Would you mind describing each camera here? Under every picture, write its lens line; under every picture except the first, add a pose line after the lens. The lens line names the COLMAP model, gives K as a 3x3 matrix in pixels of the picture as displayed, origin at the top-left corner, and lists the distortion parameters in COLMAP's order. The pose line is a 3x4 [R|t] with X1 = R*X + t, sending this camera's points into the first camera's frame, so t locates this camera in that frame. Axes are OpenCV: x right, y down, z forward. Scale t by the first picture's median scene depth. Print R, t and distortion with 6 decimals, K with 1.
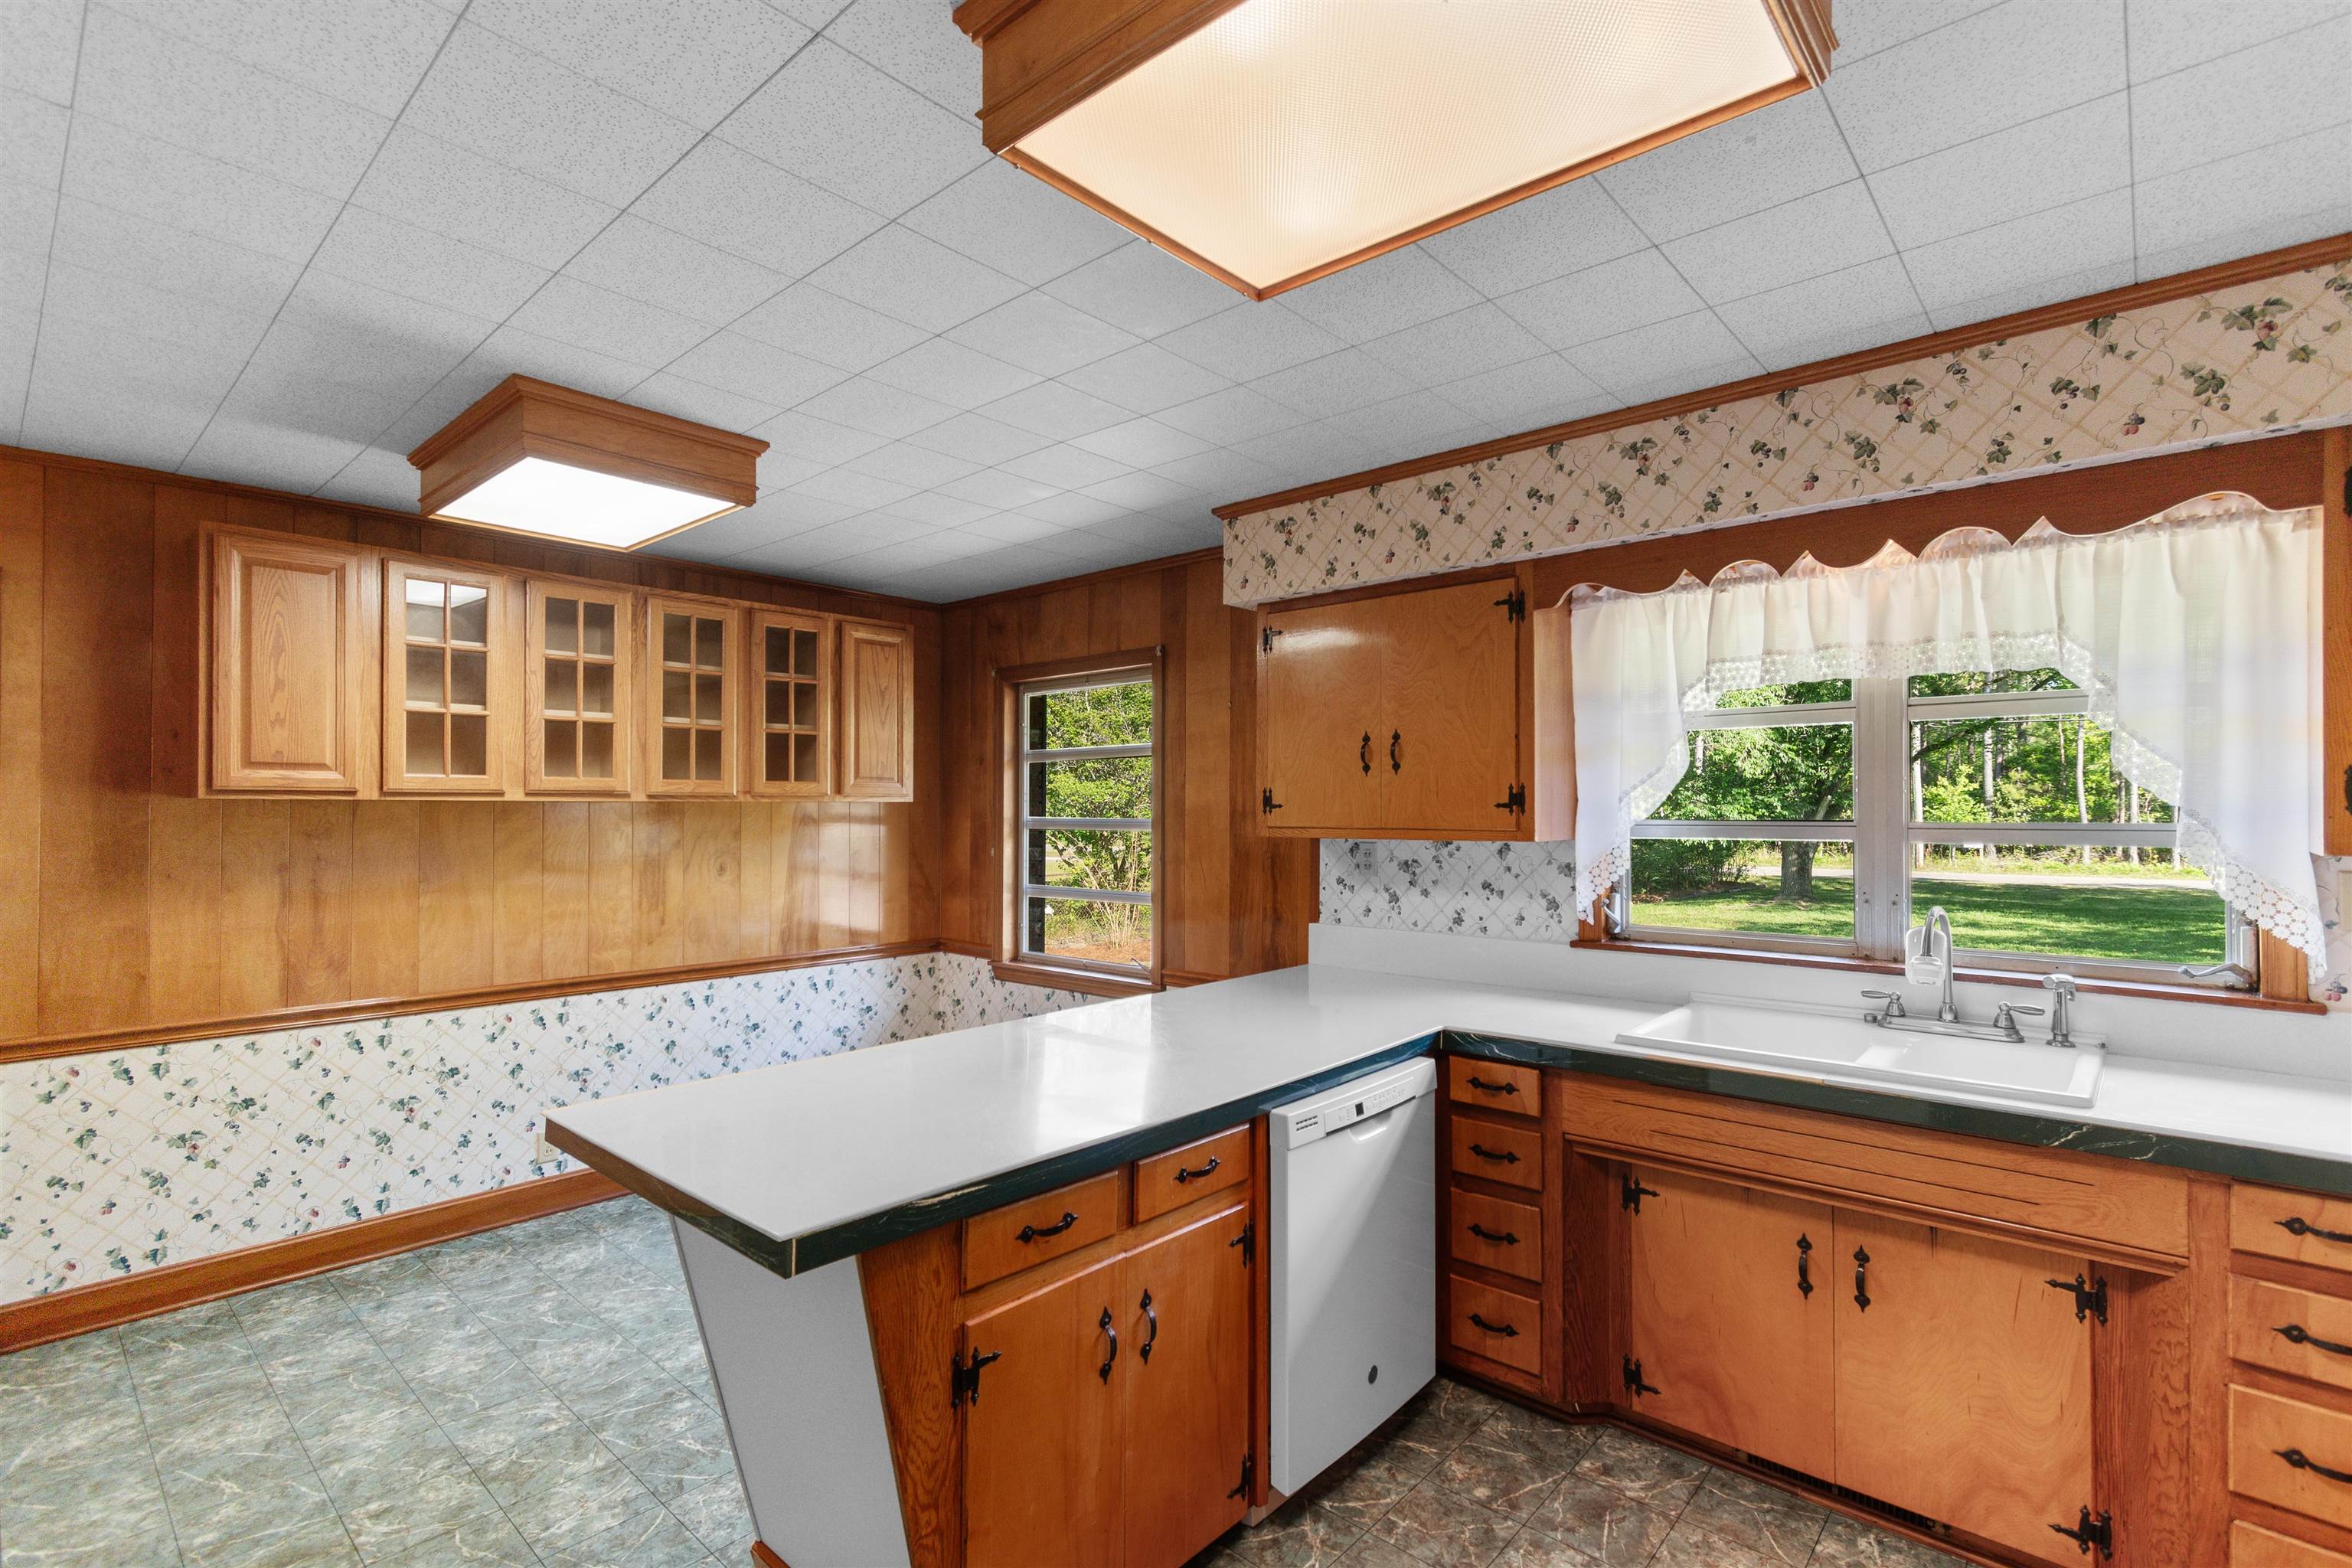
lens RADIAL K [[1042.3, 0, 1215.4], [0, 1042.3, 805.2], [0, 0, 1]] dist [0.005404, -0.001809]
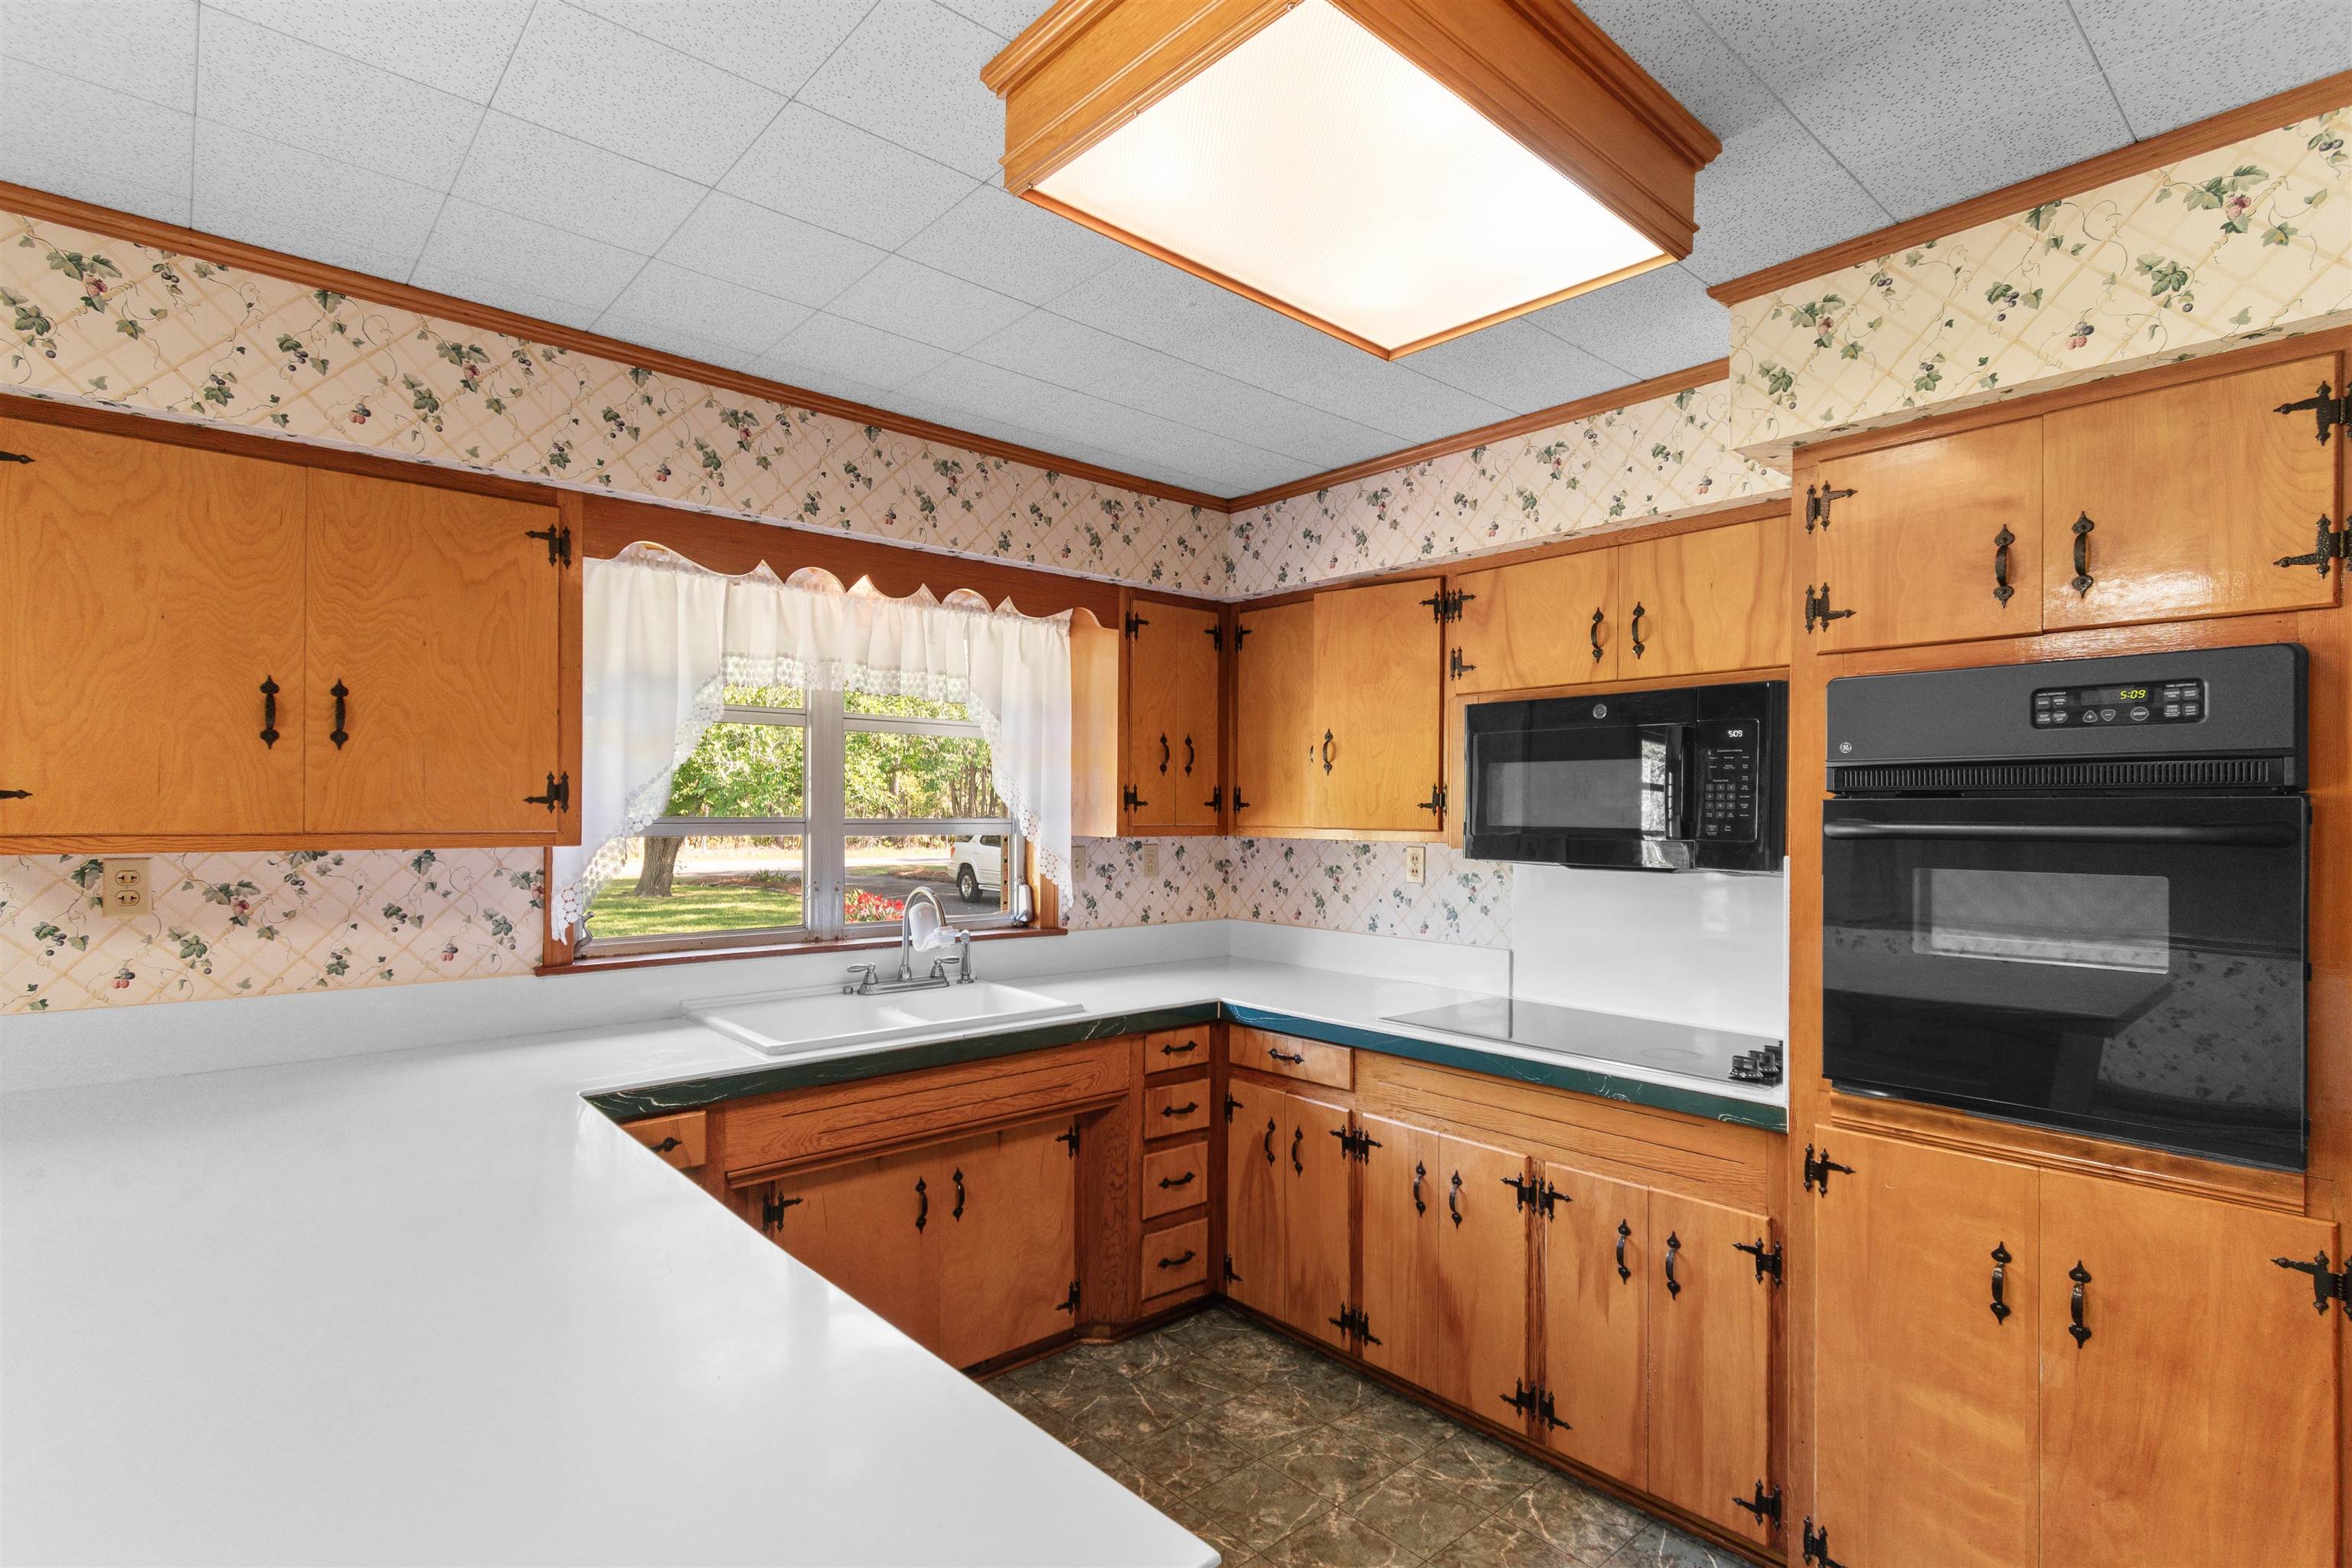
lens RADIAL K [[1140.0, 0, 1205.5], [0, 1140.0, 804.6], [0, 0, 1]] dist [0.002939, -0.004034]
pose [[0.134932, 0.007077, 0.990830, -0.558829], [-0.011532, 0.999918, -0.005571, 0.003347], [-0.990788, -0.010675, 0.135003, 0.456505]]
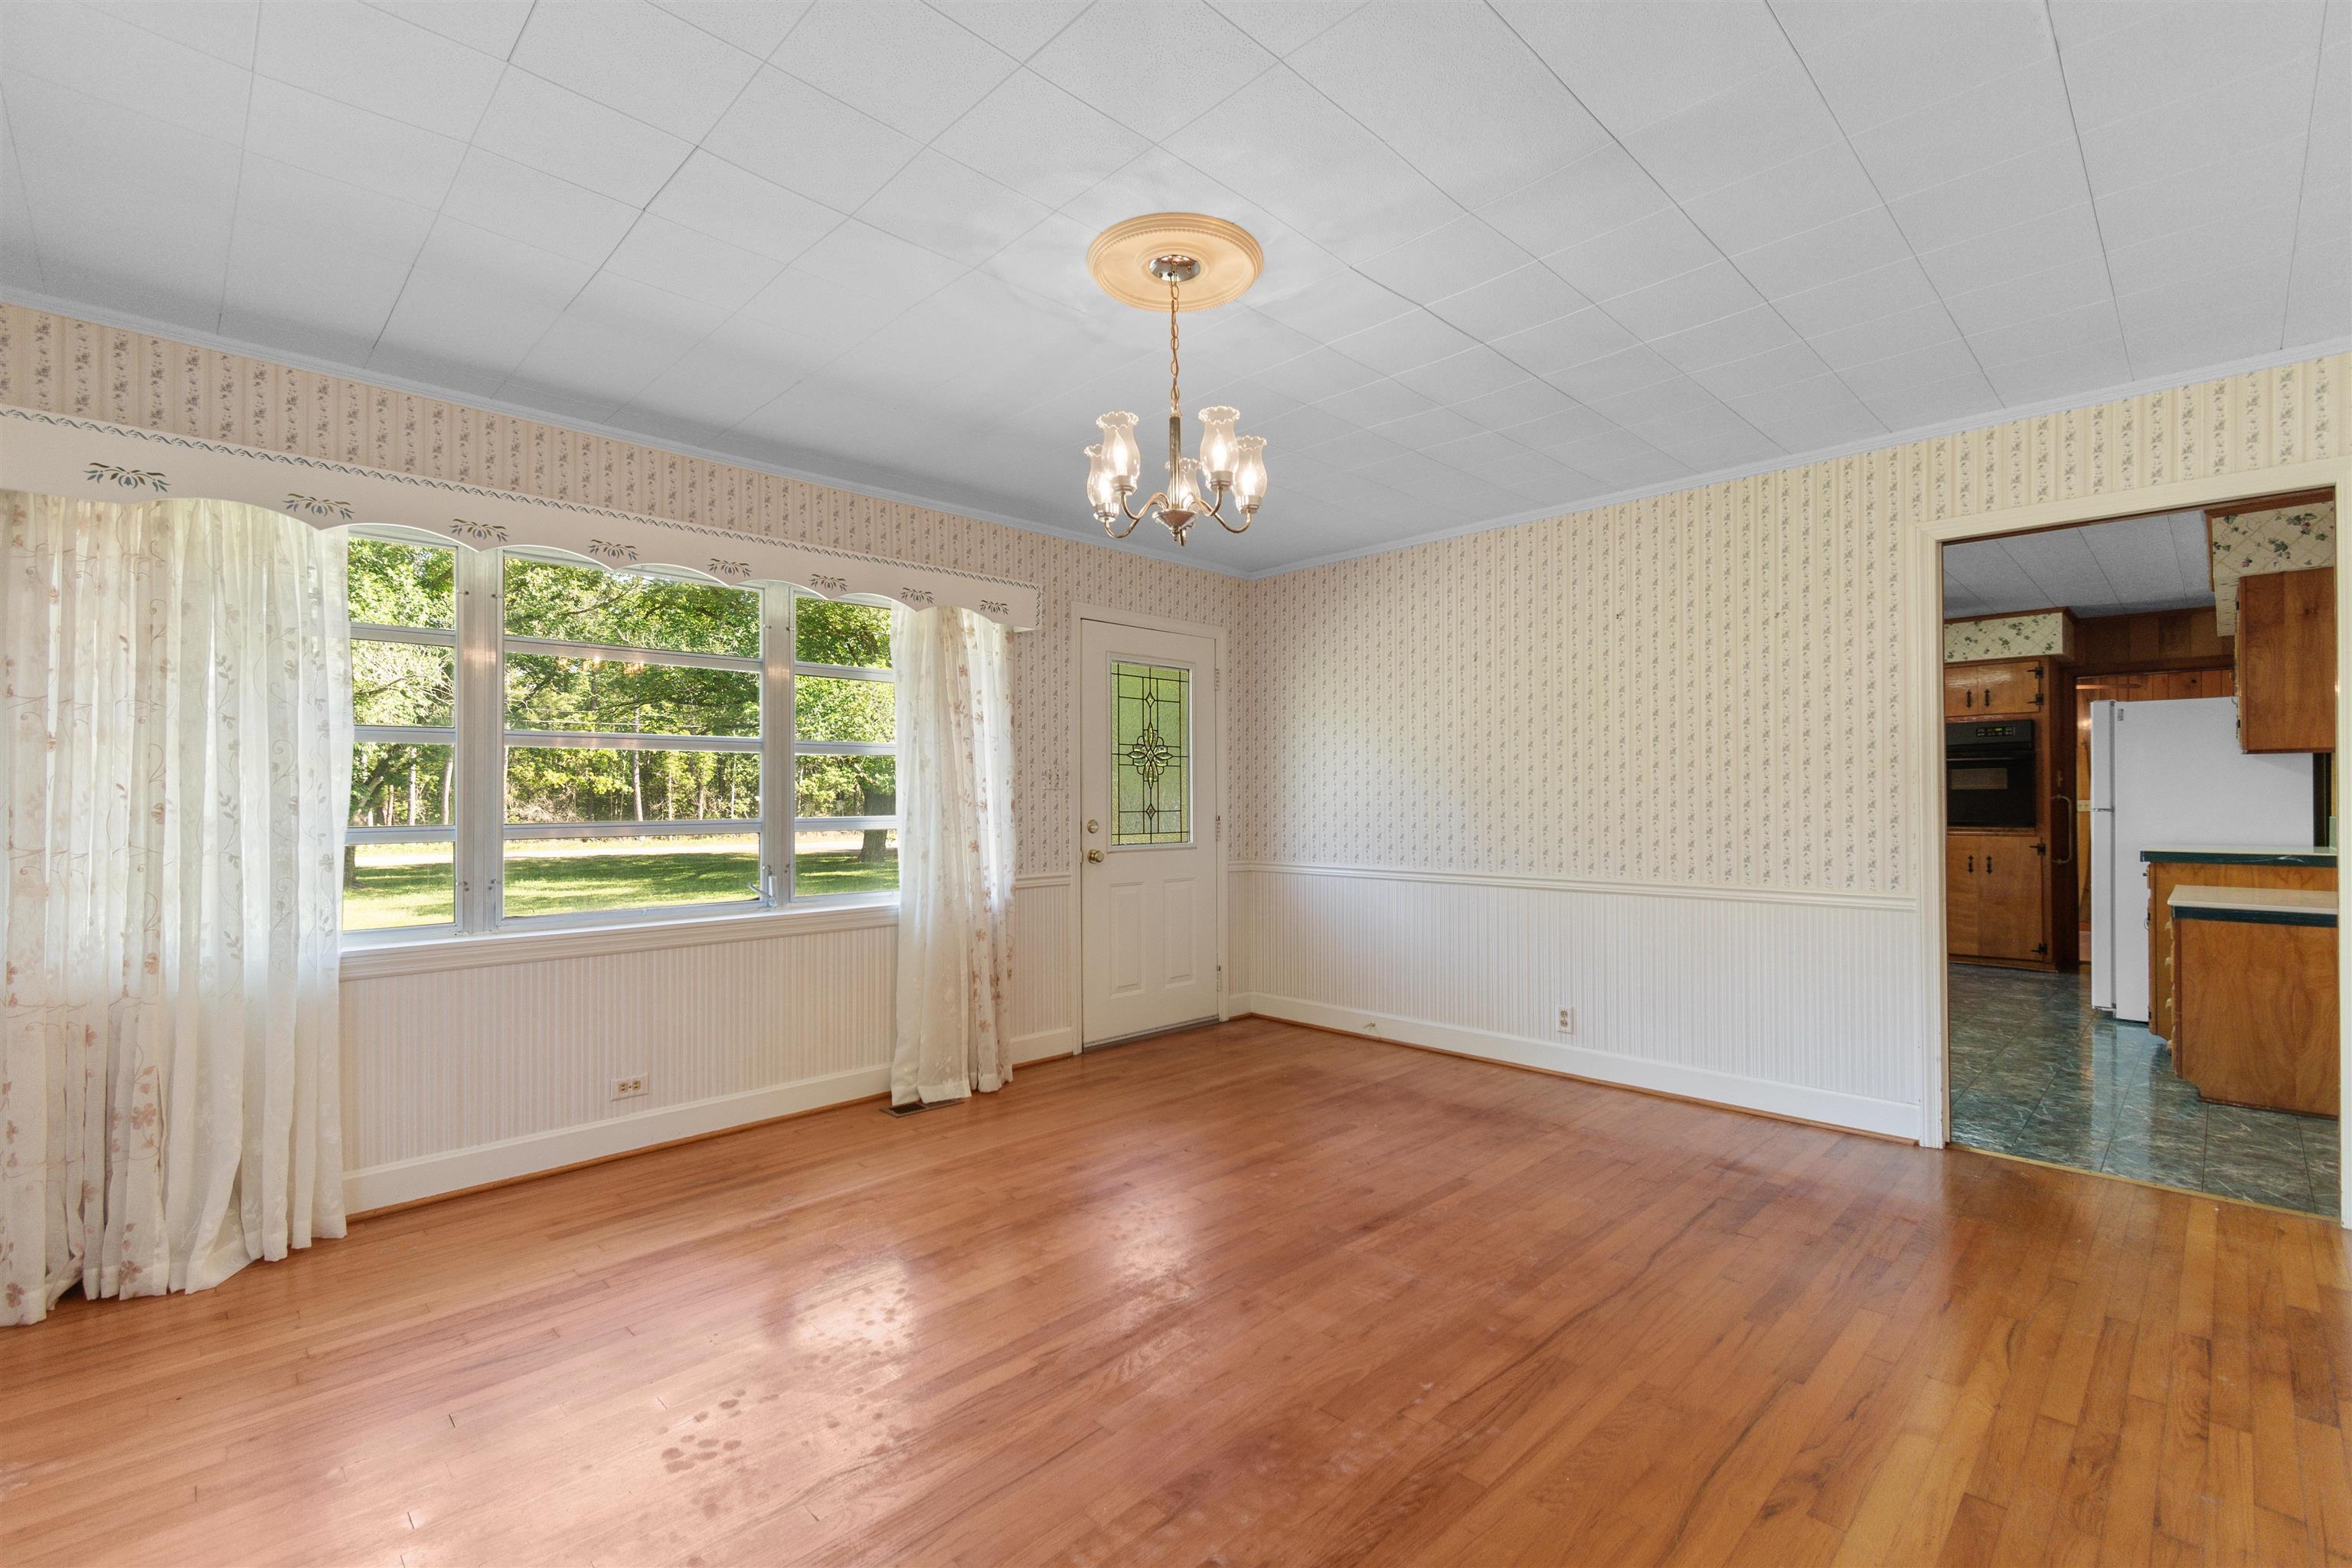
lens RADIAL K [[1042.3, 0, 1207.2], [0, 1042.3, 792.9], [0, 0, 1]] dist [0.005404, -0.001809]
pose [[0.076429, 0.008287, 0.997041, -2.879079], [0.001300, 0.999964, -0.008411, 0.124528], [-0.997074, 0.001939, 0.076415, 1.977354]]
